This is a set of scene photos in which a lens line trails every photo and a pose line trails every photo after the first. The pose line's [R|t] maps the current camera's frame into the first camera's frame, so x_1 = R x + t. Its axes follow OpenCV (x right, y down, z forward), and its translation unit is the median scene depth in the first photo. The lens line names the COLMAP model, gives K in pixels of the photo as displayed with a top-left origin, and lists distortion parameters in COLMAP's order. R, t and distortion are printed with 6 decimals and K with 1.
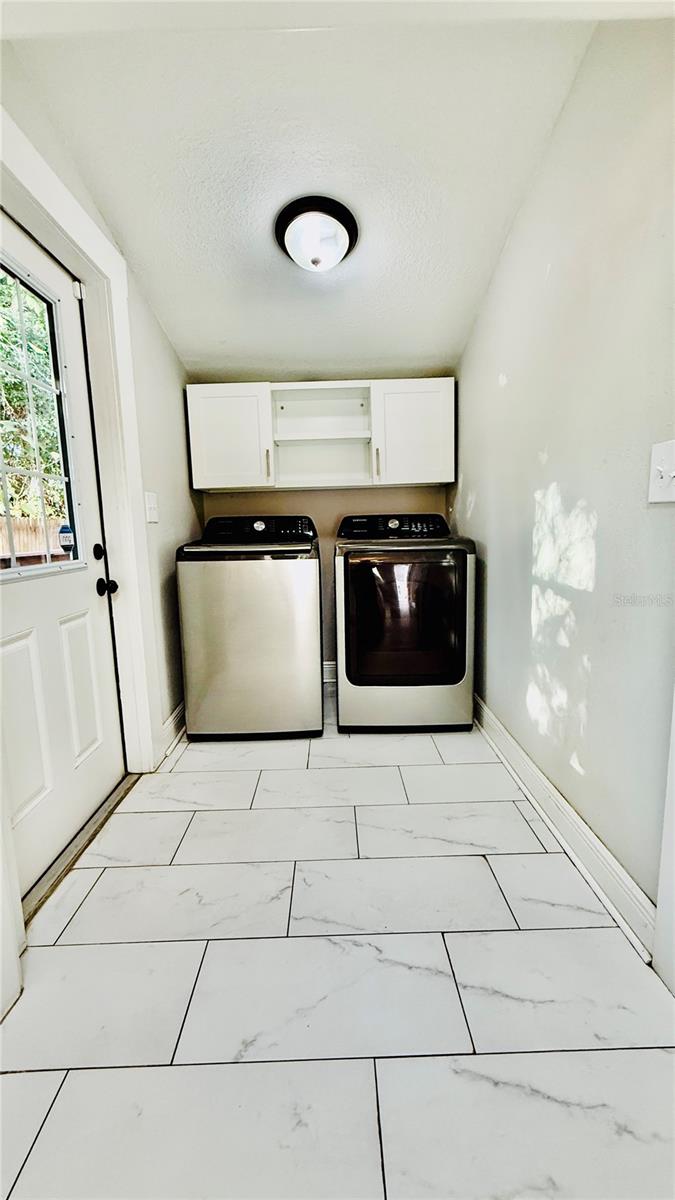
lens RADIAL K [[500.0, 0, 336.2], [0, 500.0, 596.1], [0, 0, 1]] dist [0.002705, -0.000038]
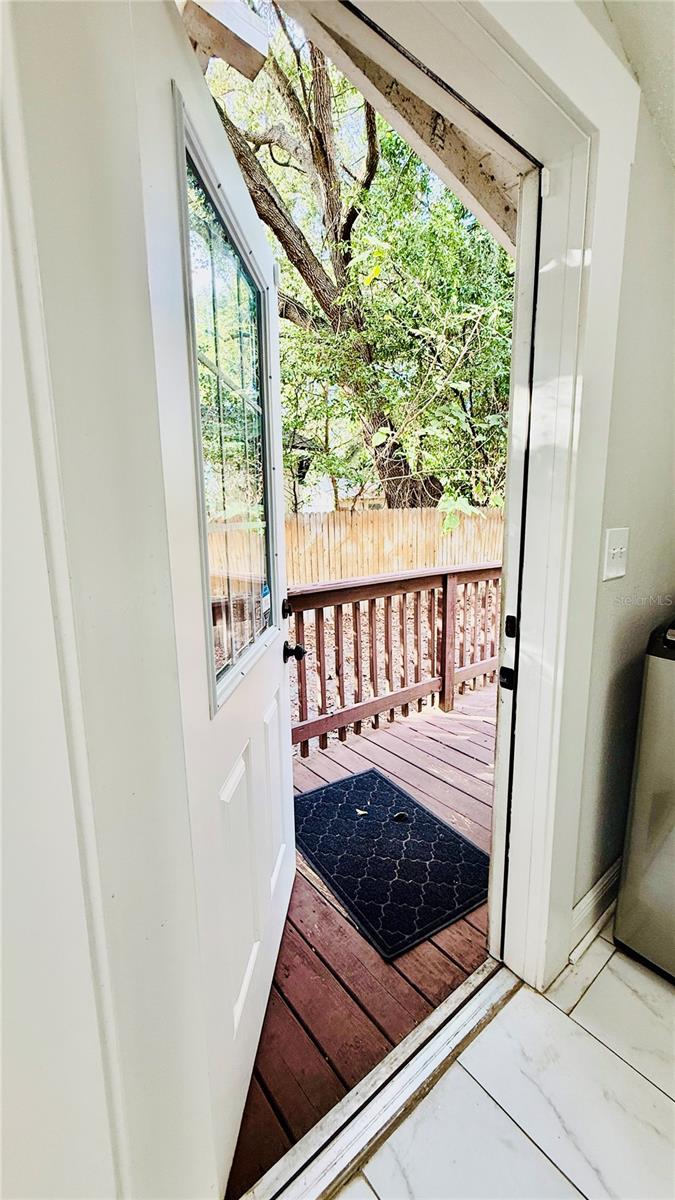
lens RADIAL K [[478.0, 0, 333.9], [0, 478.0, 596.4], [0, 0, 1]] dist [-0.003077, 0.000655]
pose [[0.618626, 0.153033, -0.770638, -0.131852], [-0.112778, 0.987986, 0.105662, -0.138821], [0.777550, 0.021546, 0.628452, 0.383152]]
